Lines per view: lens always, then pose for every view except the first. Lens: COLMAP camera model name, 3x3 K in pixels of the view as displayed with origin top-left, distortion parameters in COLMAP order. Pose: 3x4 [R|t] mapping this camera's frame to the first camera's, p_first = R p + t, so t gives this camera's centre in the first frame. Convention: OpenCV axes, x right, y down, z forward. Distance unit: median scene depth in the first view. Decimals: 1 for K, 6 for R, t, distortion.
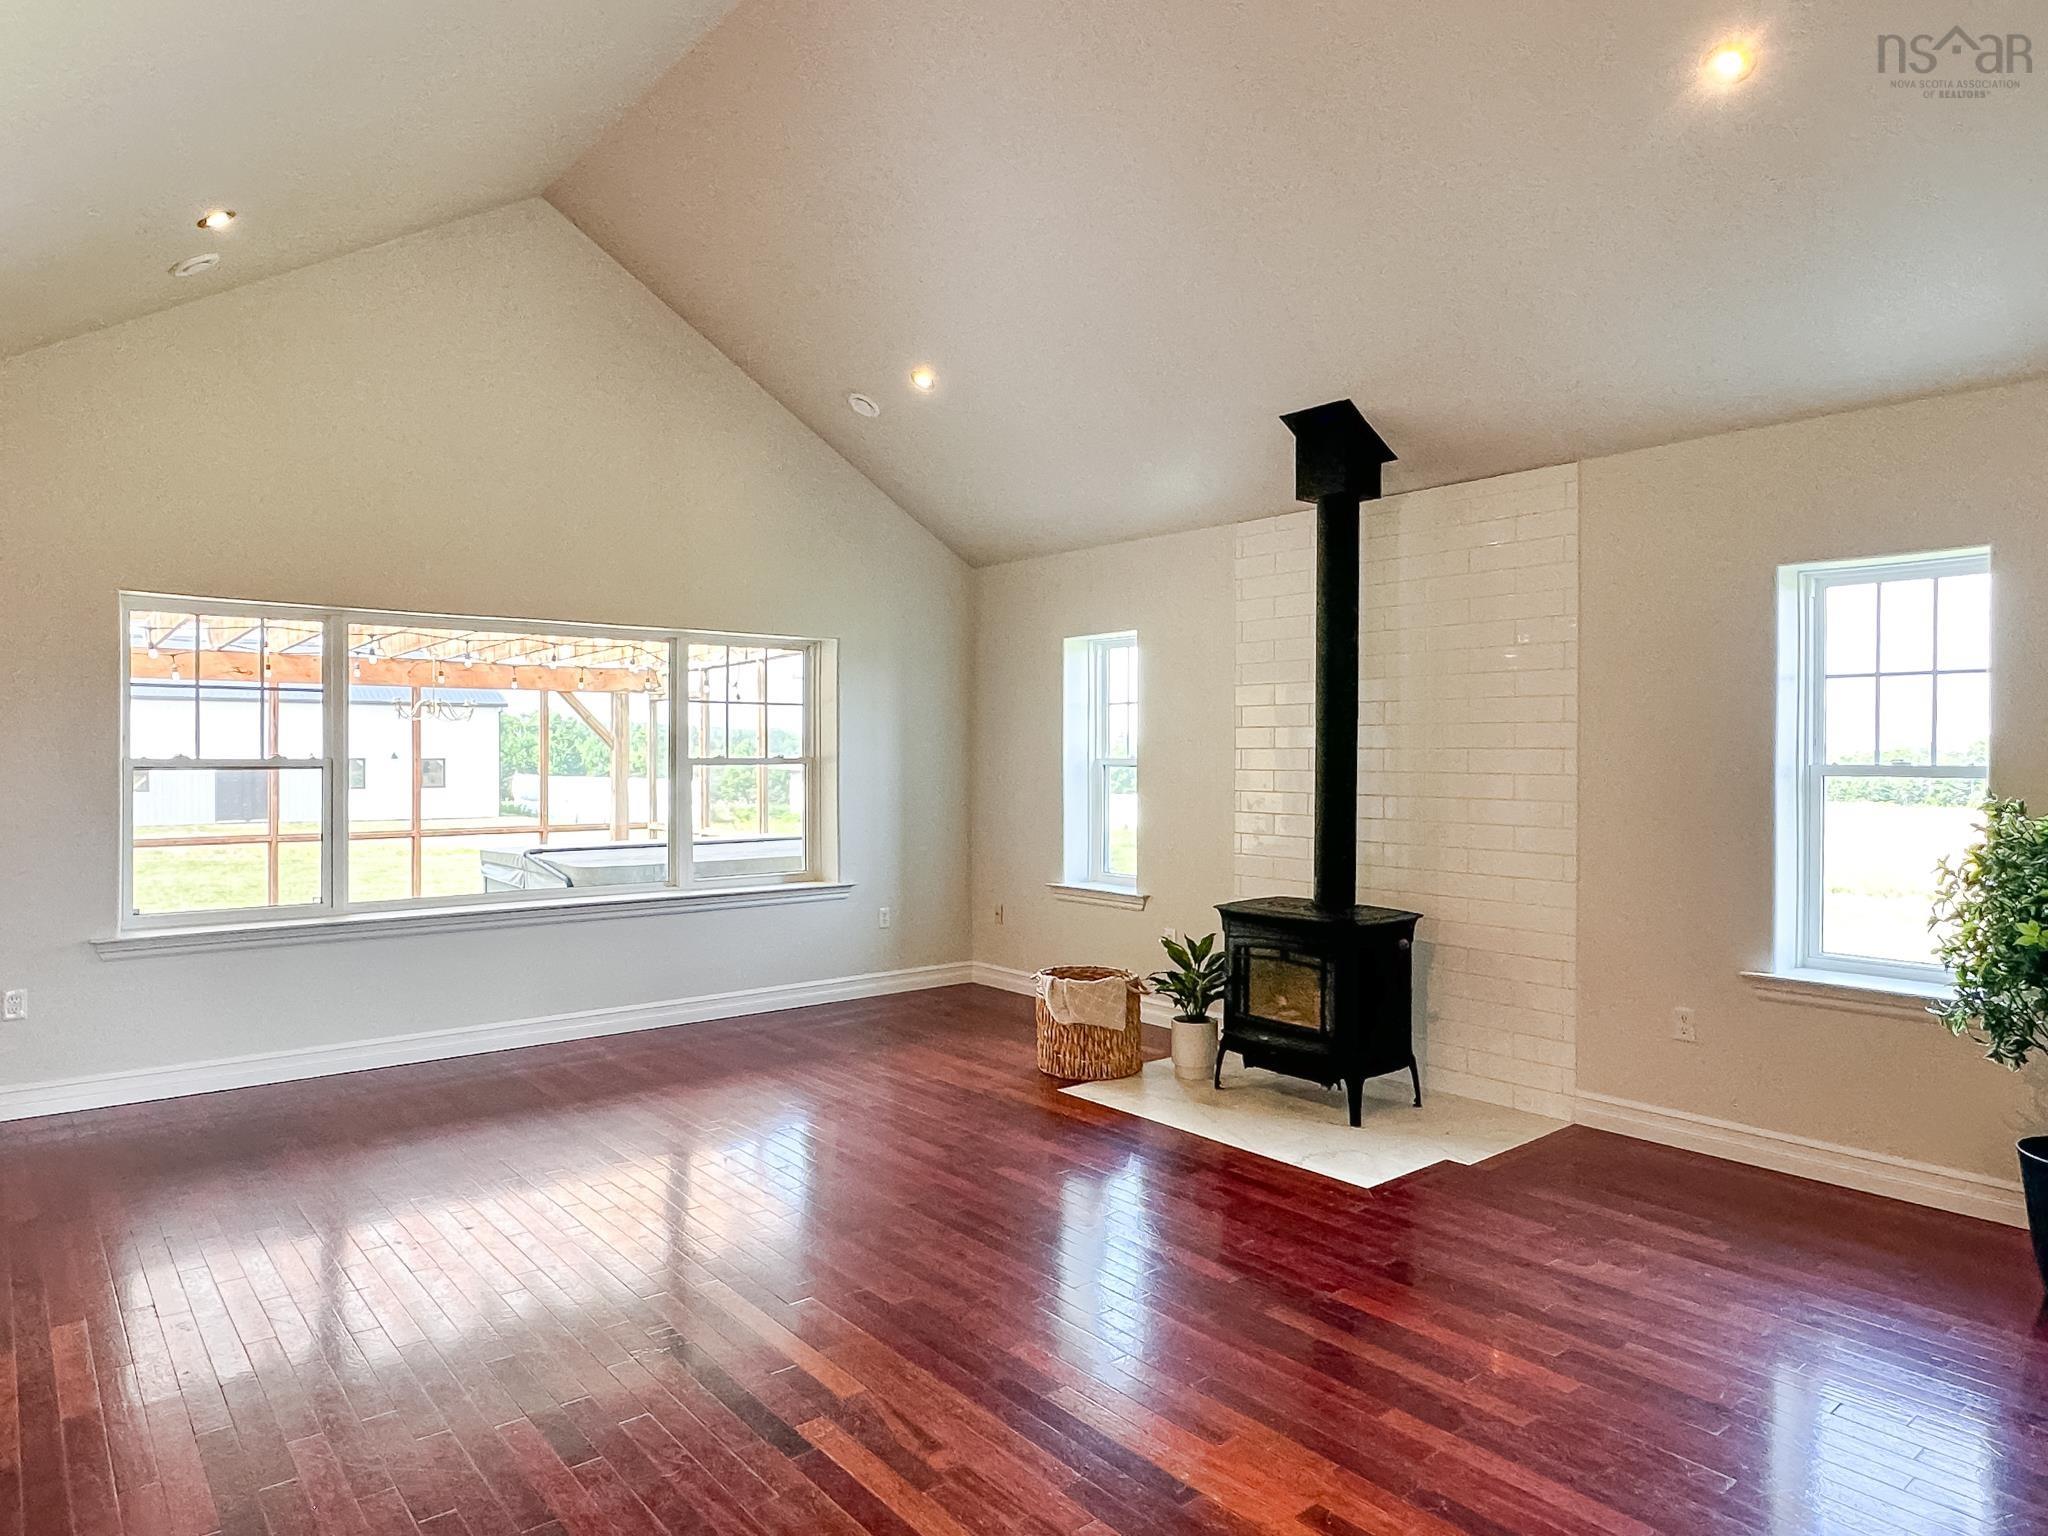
lens RADIAL K [[1256.7, 0, 1030.2], [0, 1256.7, 759.8], [0, 0, 1]] dist [0.001601, 0.002484]
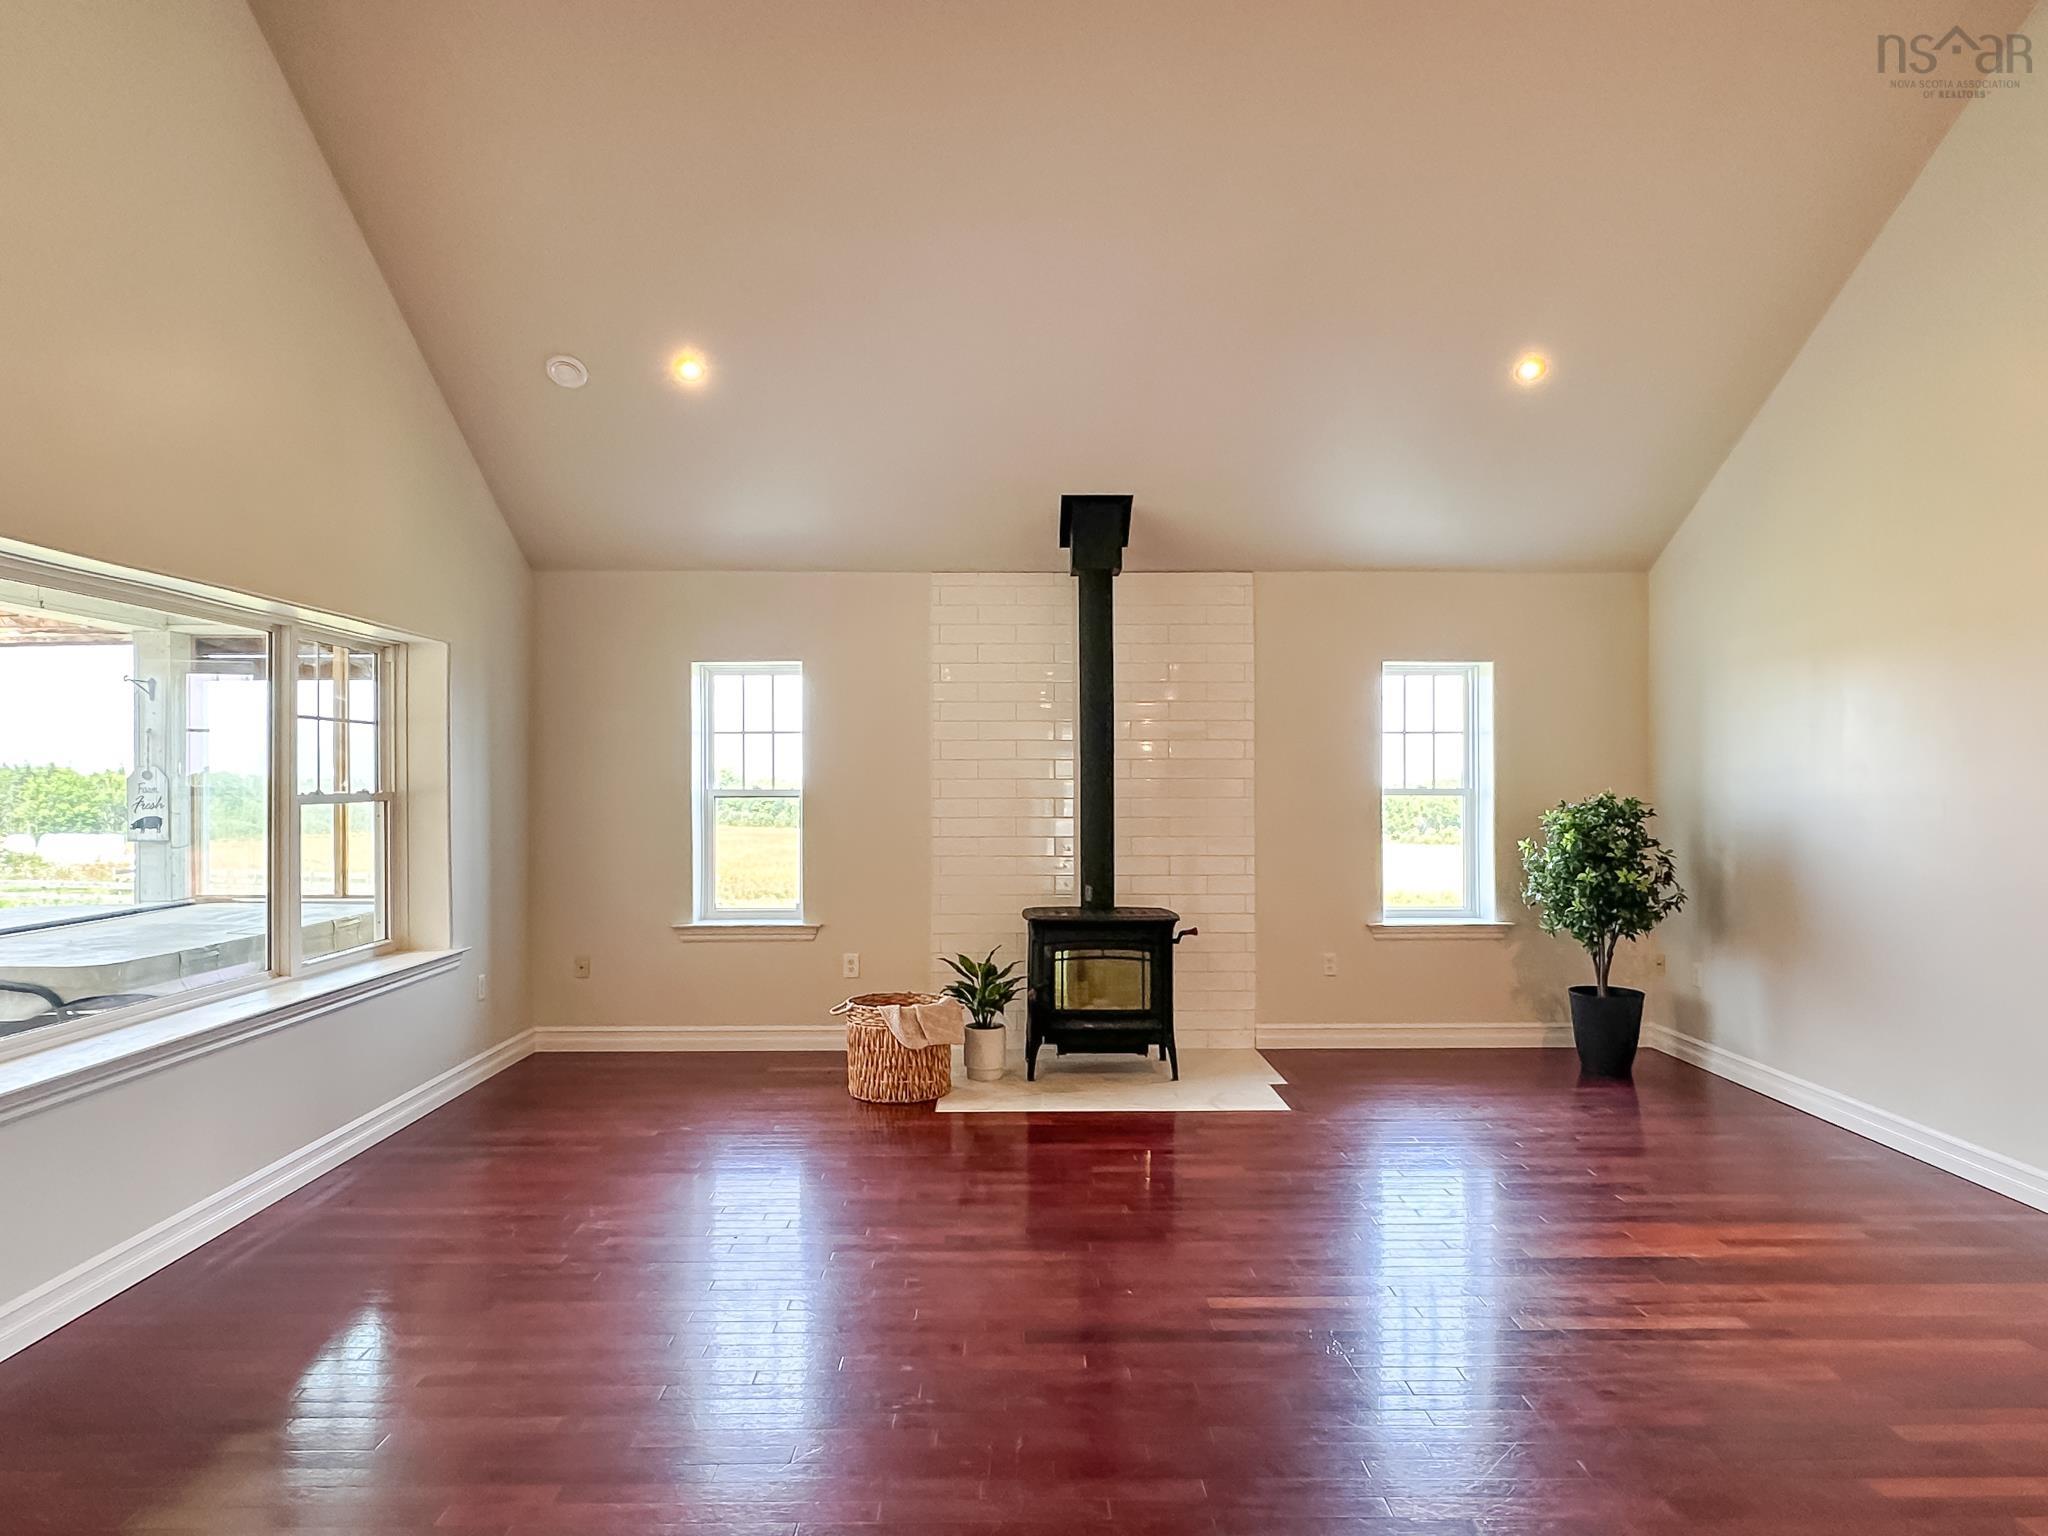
lens RADIAL K [[1256.7, 0, 1008.2], [0, 1256.7, 773.6], [0, 0, 1]] dist [0.001601, 0.002484]
pose [[0.632678, 0.001637, 0.774413, -0.647924], [0.008340, 0.999925, -0.008927, -0.003444], [-0.774370, 0.012106, 0.632617, 0.263354]]
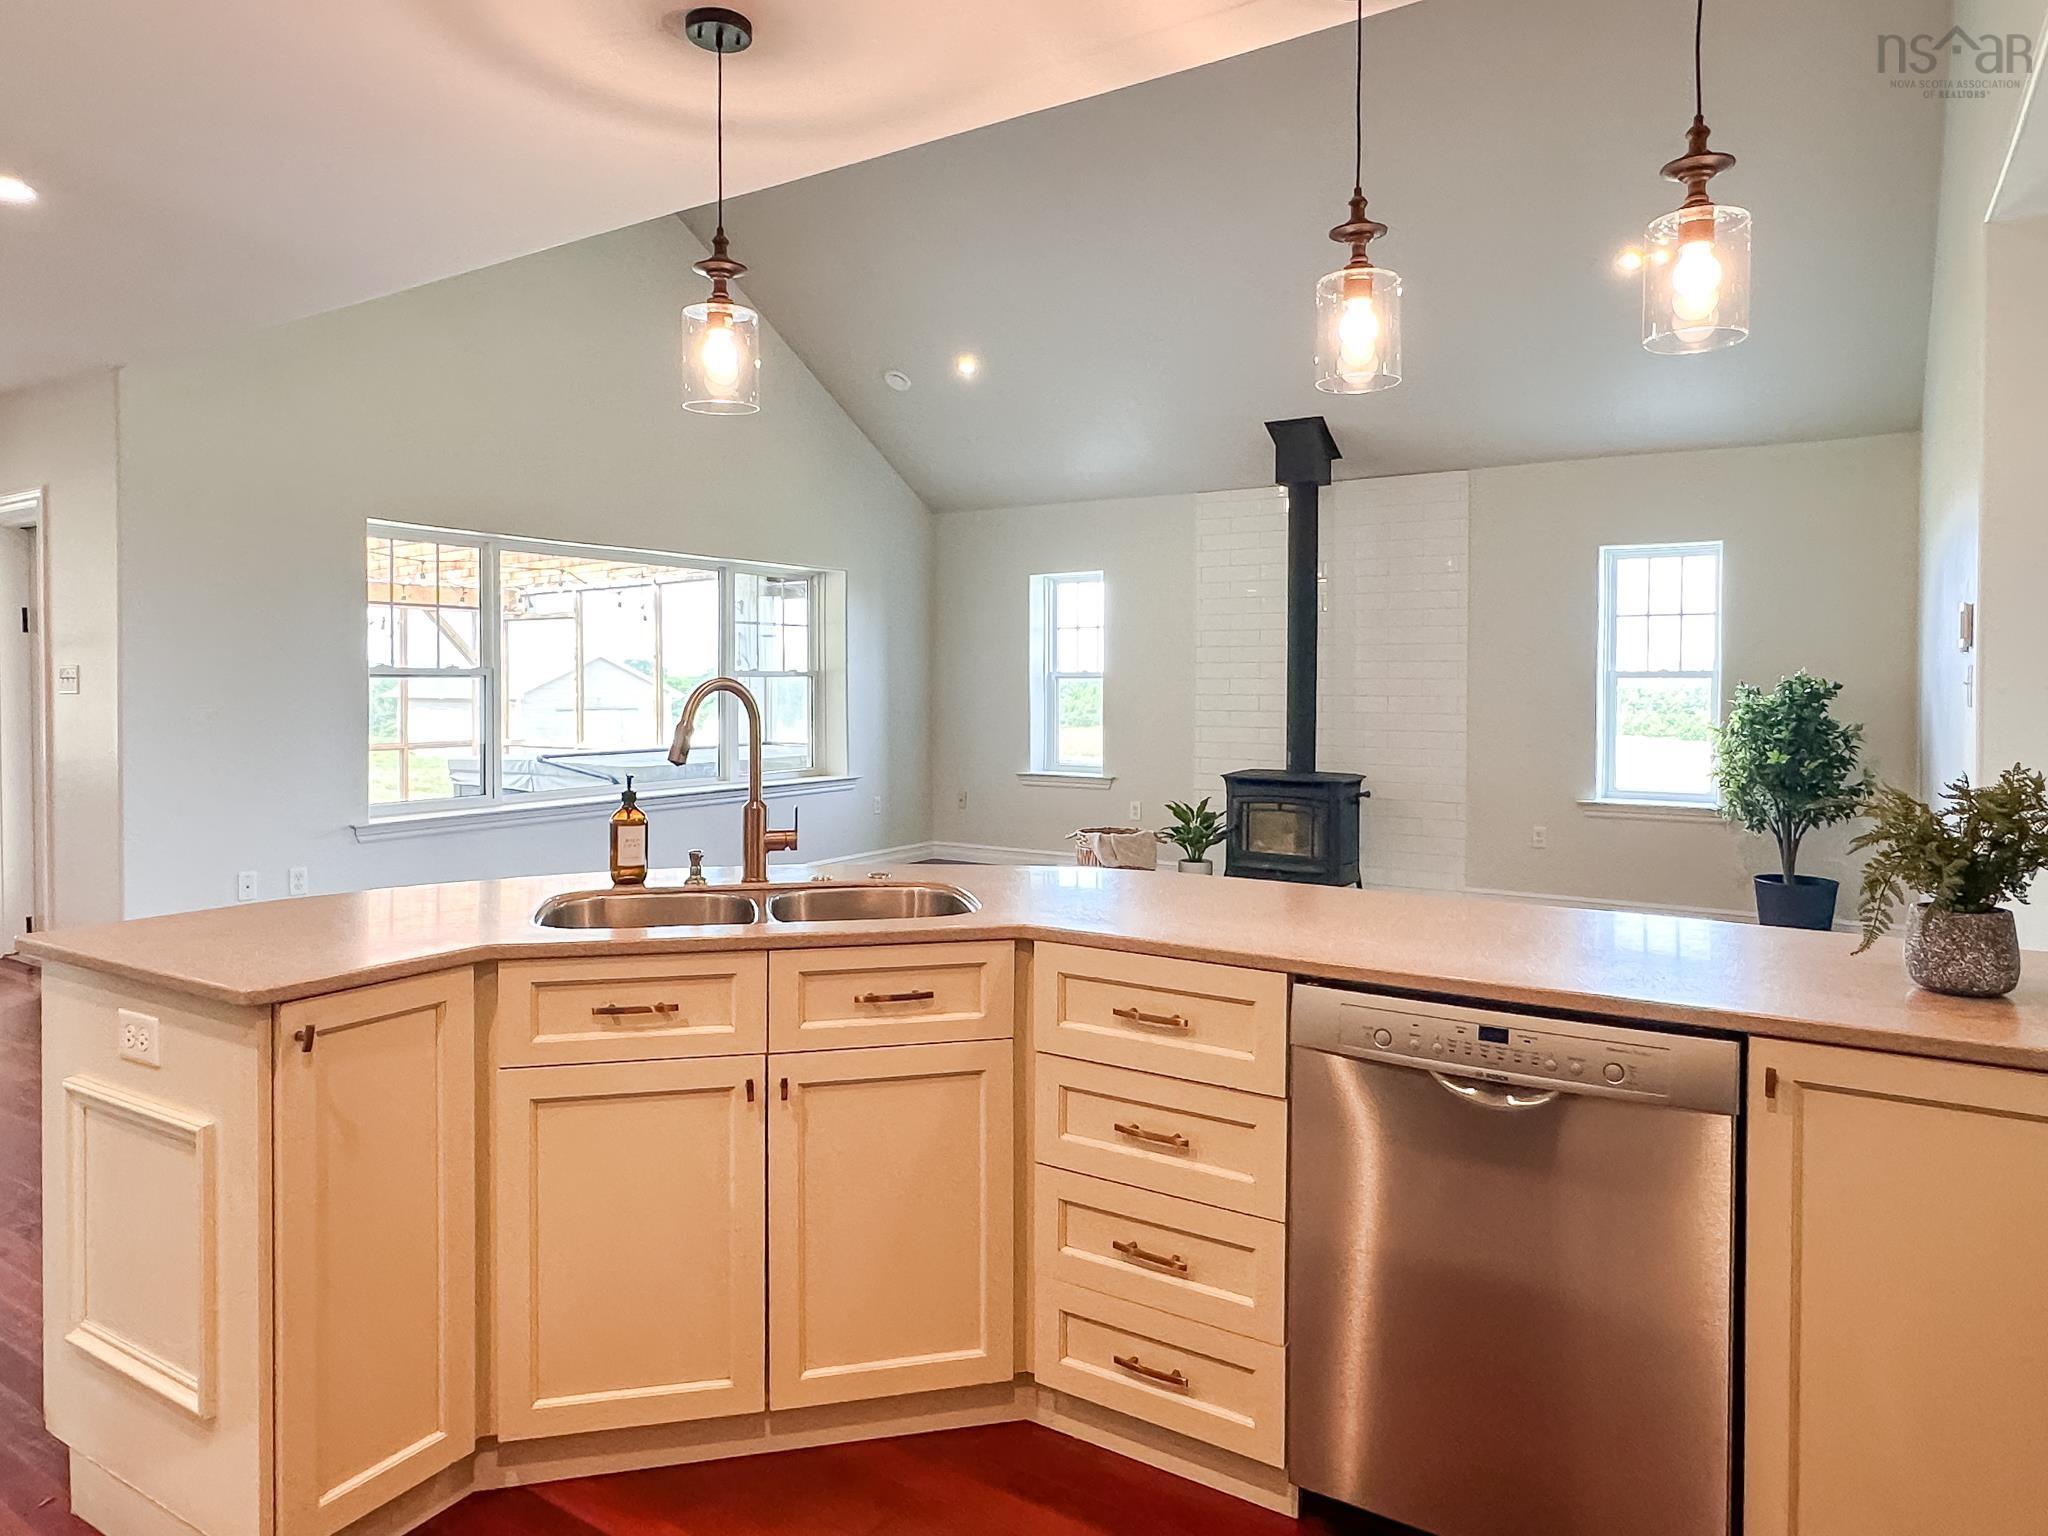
lens RADIAL K [[1256.7, 0, 1022.9], [0, 1256.7, 702.5], [0, 0, 1]] dist [0.001601, 0.002484]
pose [[0.953746, -0.006110, 0.300550, -0.418301], [0.002204, 0.999909, 0.013332, 0.015462], [-0.300605, -0.012053, 0.953673, -0.219739]]
